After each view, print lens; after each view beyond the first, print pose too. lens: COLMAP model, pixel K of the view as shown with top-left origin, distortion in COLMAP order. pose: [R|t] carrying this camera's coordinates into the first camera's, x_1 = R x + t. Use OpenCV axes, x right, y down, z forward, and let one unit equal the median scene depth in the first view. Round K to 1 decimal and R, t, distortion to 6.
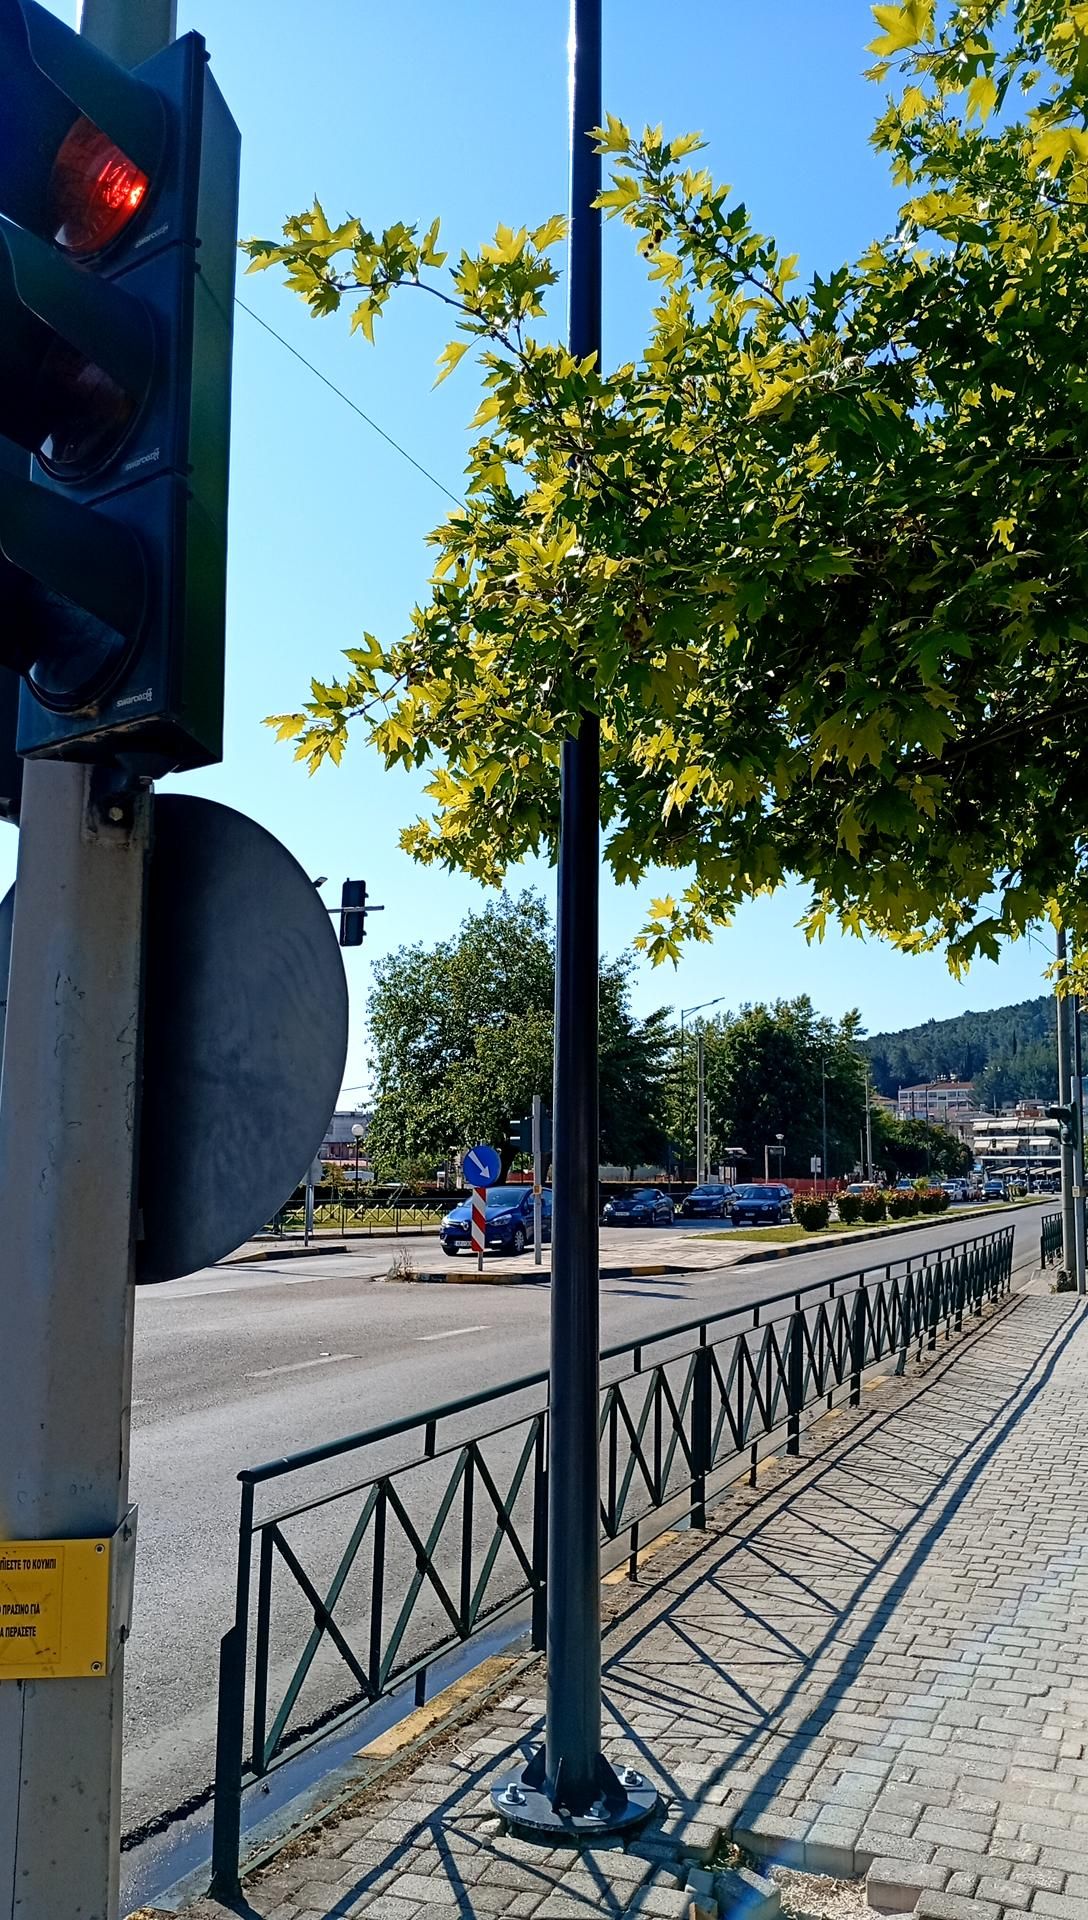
lens RADIAL K [[1385.3, 0, 574.2], [0, 1385.3, 969.0], [0, 0, 1]] dist [0.044369, -0.001692]
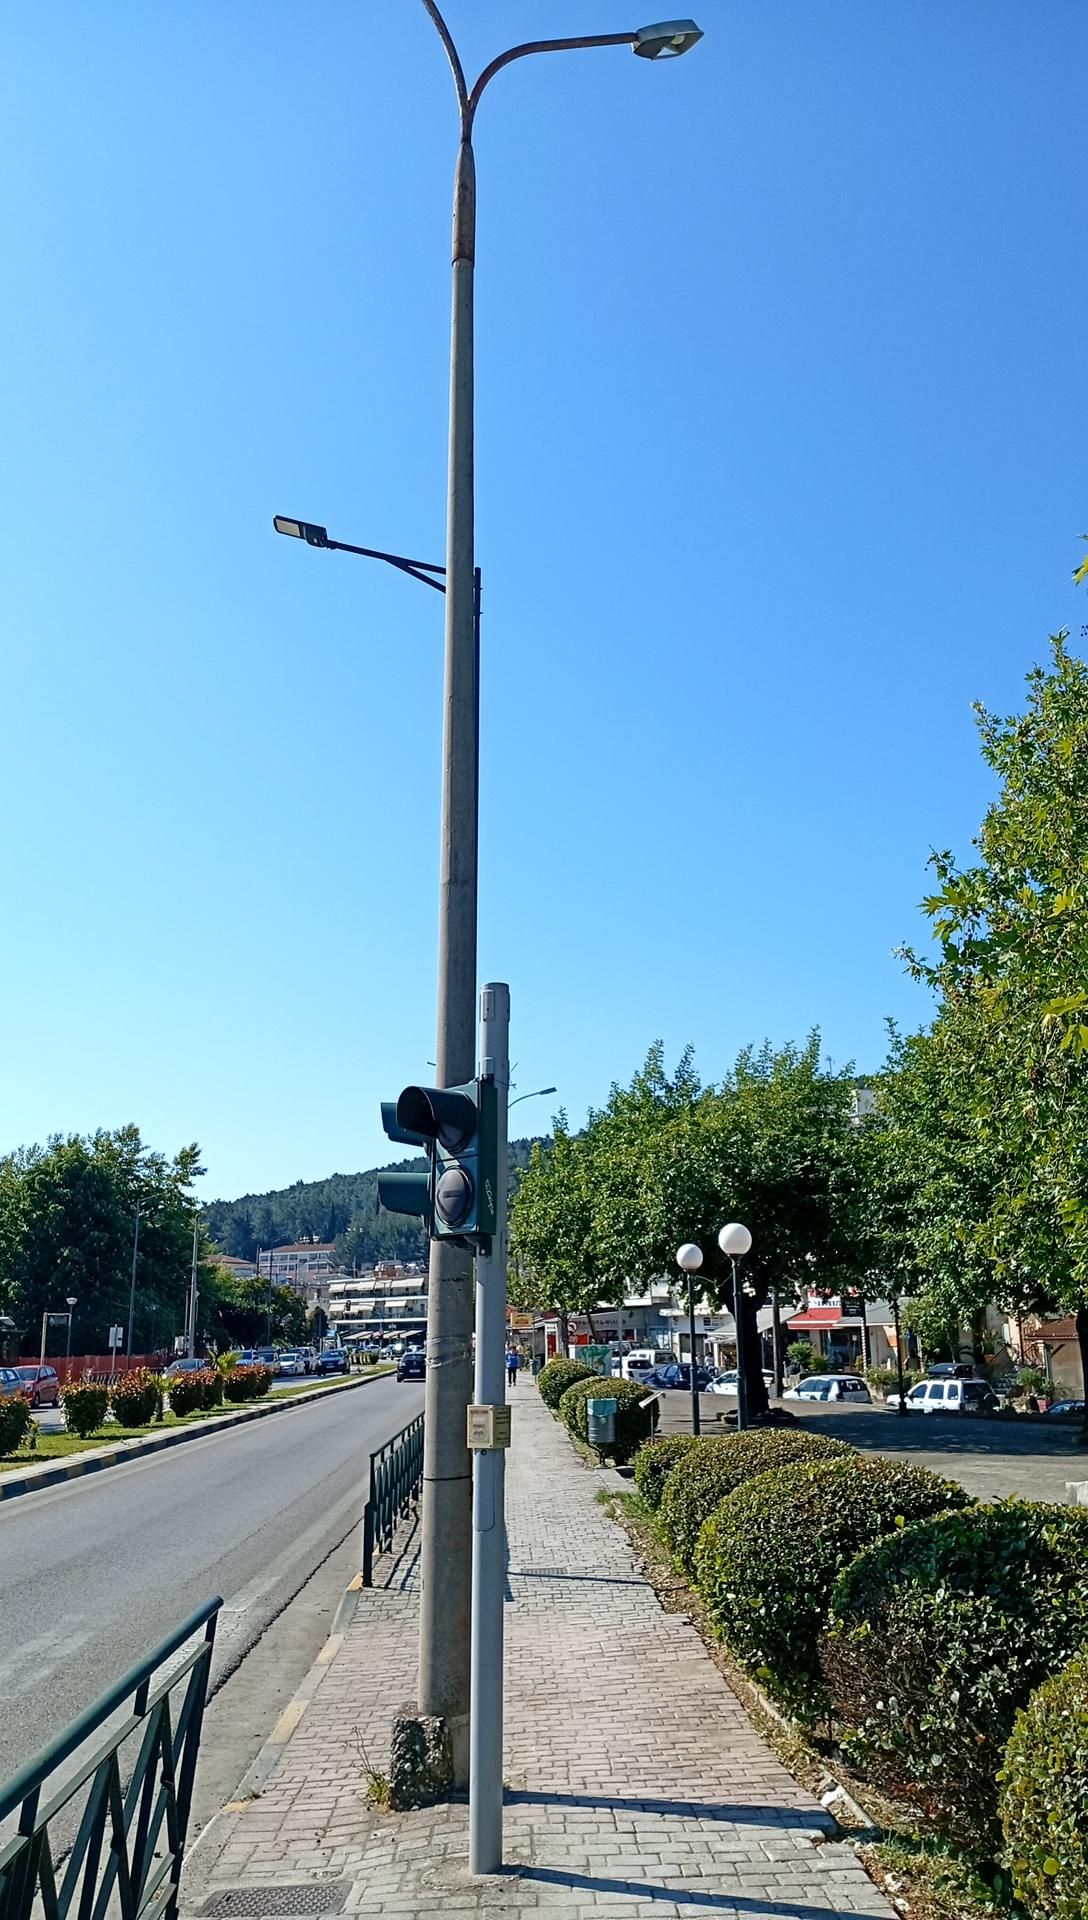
lens RADIAL K [[1385.3, 0, 574.2], [0, 1385.3, 969.0], [0, 0, 1]] dist [0.044369, -0.001692]
pose [[0.902967, 0.084623, 0.421295, 0.040553], [-0.035418, 0.991738, -0.123292, 0.016697], [-0.428248, 0.096407, 0.898504, 0.117321]]
